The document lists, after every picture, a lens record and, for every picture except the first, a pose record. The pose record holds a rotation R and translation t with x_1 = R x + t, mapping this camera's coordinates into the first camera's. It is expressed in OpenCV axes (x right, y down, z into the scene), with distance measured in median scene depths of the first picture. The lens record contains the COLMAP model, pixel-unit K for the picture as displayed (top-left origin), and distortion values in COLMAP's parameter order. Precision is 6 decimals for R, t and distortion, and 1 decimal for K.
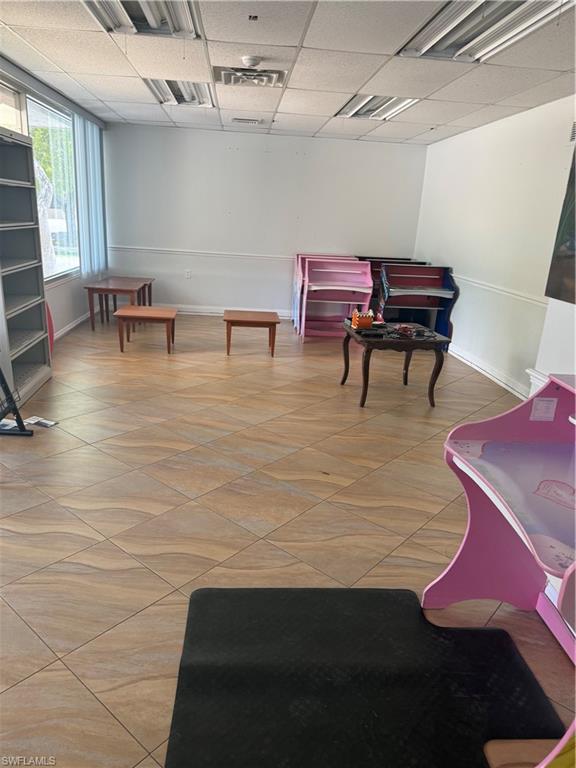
lens RADIAL K [[546.7, 0, 287.1], [0, 546.7, 385.0], [0, 0, 1]] dist [0.034186, -0.023545]
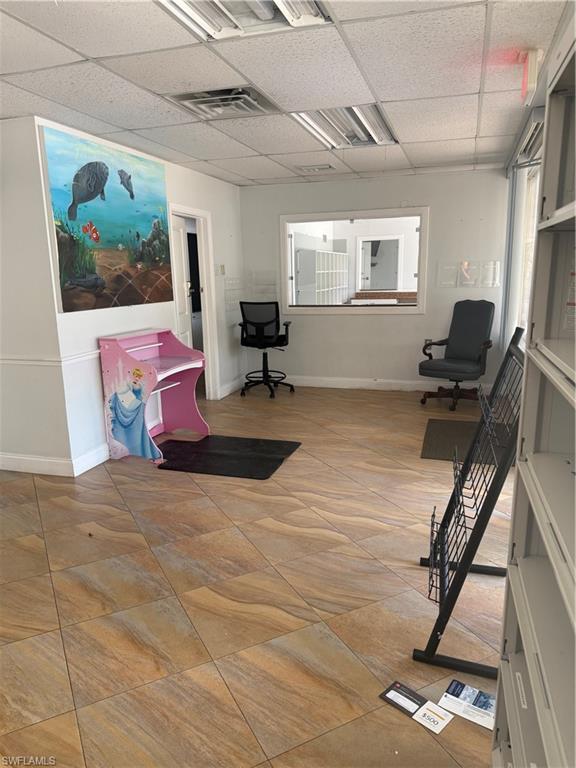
lens RADIAL K [[546.7, 0, 288.5], [0, 546.7, 385.7], [0, 0, 1]] dist [0.034186, -0.023545]
pose [[-0.926895, -0.119739, 0.355709, -0.623574], [0.074164, 0.870626, 0.486323, -0.564949], [-0.367921, 0.477151, -0.798098, 1.679497]]
